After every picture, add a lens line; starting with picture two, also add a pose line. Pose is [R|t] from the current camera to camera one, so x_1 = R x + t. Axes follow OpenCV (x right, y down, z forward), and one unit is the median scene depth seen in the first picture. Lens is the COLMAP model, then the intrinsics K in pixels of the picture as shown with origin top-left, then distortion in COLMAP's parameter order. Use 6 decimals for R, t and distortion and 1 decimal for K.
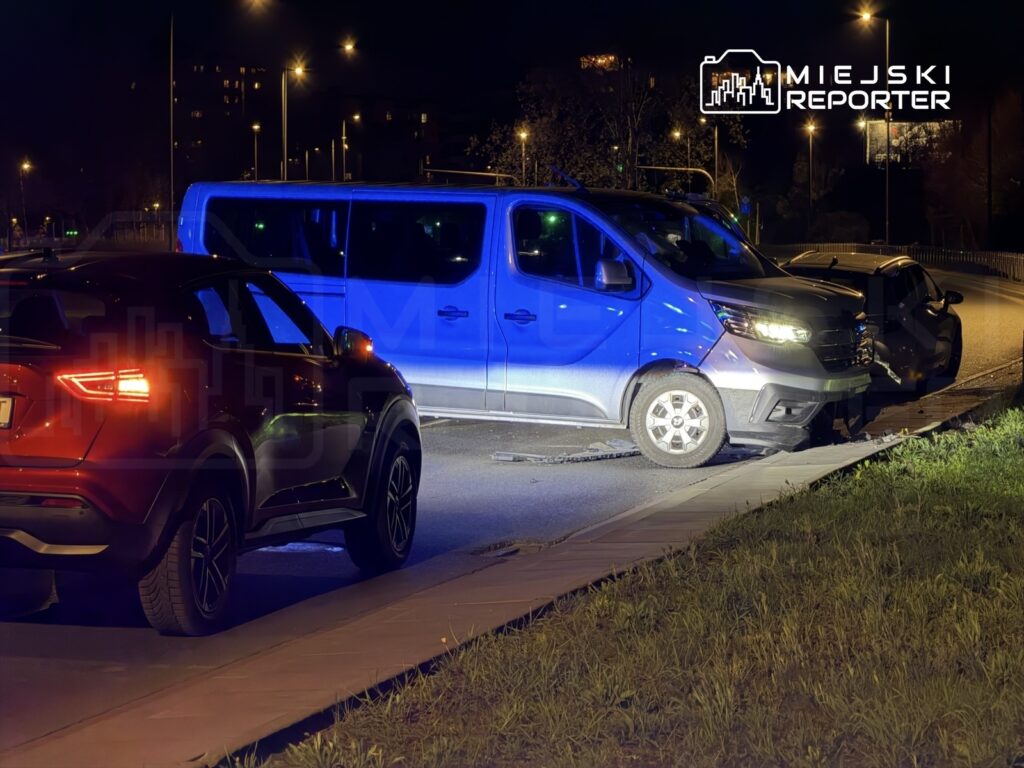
lens RADIAL K [[2750.4, 0, 512.0], [0, 2750.4, 384.0], [0, 0, 1]] dist [0.013301, 0.251693]
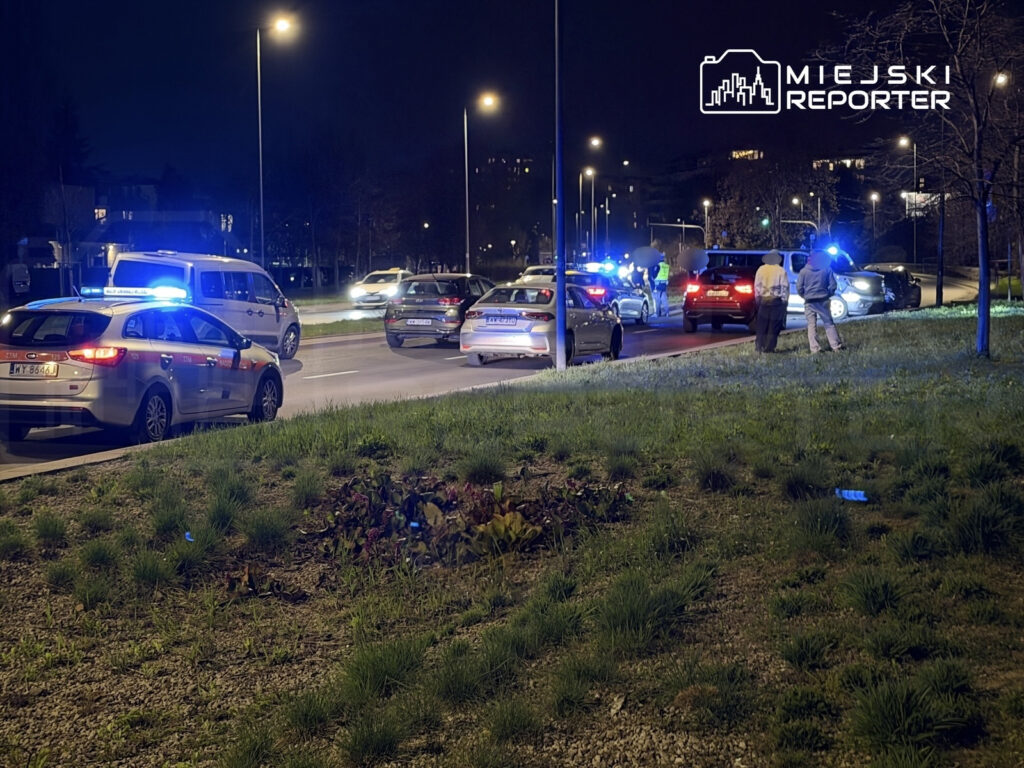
lens RADIAL K [[2750.4, 0, 512.0], [0, 2750.4, 384.0], [0, 0, 1]] dist [0.013301, 0.251693]
pose [[0.999604, -0.011618, -0.025610, -0.125315], [0.011373, 0.999888, -0.009697, 0.063991], [0.025720, 0.009402, 0.999625, -1.216370]]
